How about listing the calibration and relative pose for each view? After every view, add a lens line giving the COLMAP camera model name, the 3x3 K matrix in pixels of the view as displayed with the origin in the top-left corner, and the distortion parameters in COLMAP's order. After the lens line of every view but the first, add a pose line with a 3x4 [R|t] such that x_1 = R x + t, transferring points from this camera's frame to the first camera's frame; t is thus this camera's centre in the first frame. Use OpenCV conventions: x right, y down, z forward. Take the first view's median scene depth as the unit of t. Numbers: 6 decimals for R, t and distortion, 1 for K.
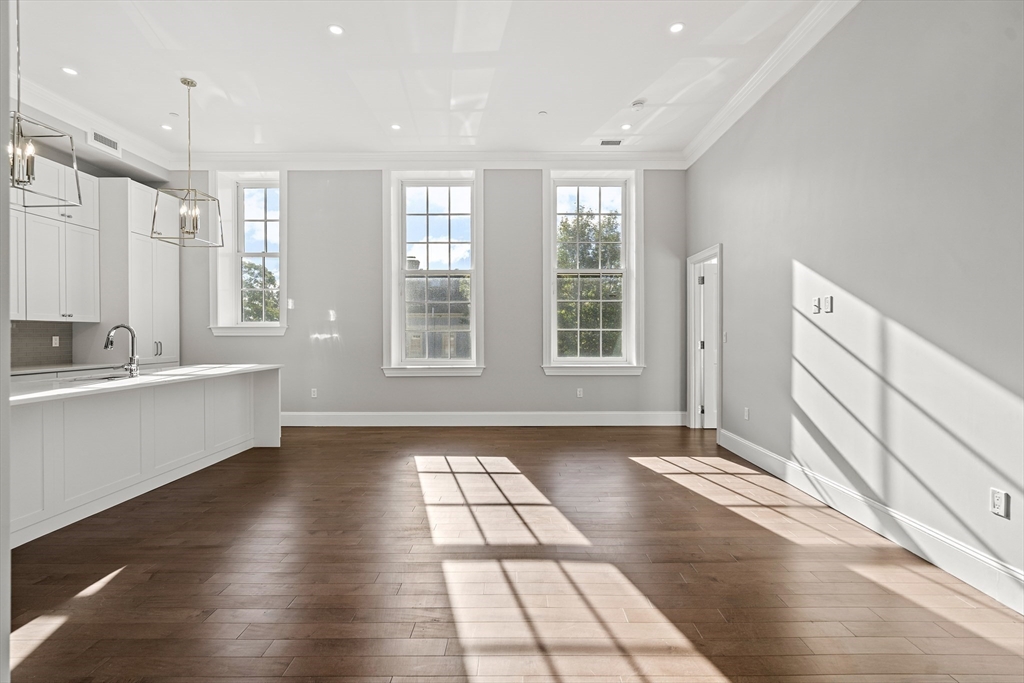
lens RADIAL K [[468.4, 0, 516.0], [0, 468.4, 342.4], [0, 0, 1]] dist [0.000040, 0.000716]
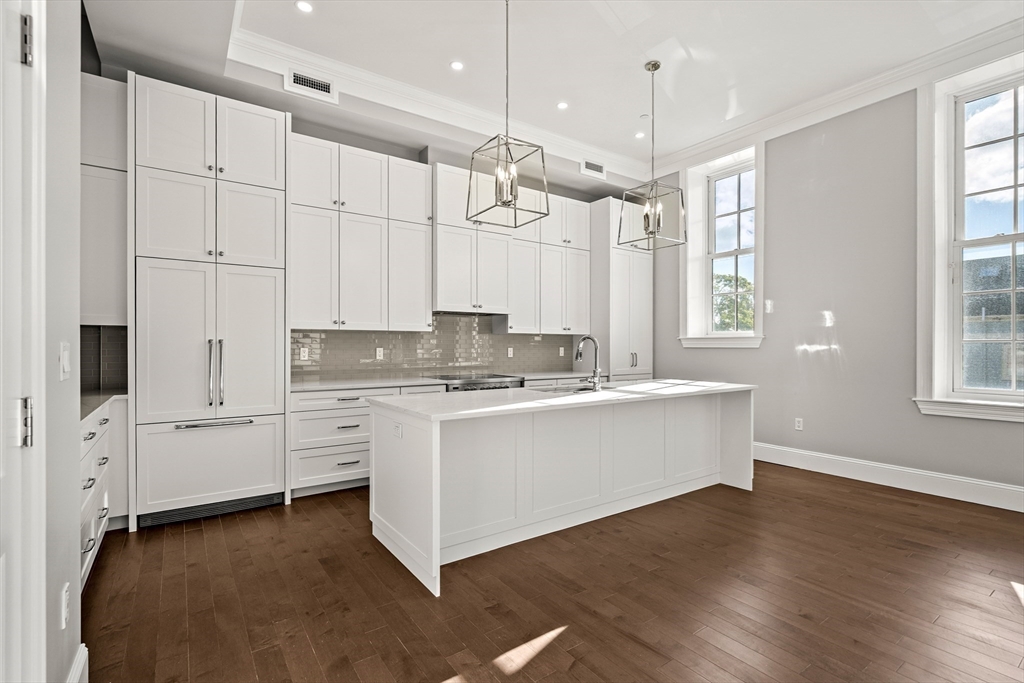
lens RADIAL K [[468.4, 0, 516.0], [0, 468.4, 342.4], [0, 0, 1]] dist [0.000040, 0.000716]
pose [[0.584292, -0.003931, -0.811534, -0.101397], [-0.016046, 0.999737, -0.016396, -0.004290], [0.811385, 0.022602, 0.584075, 0.223632]]
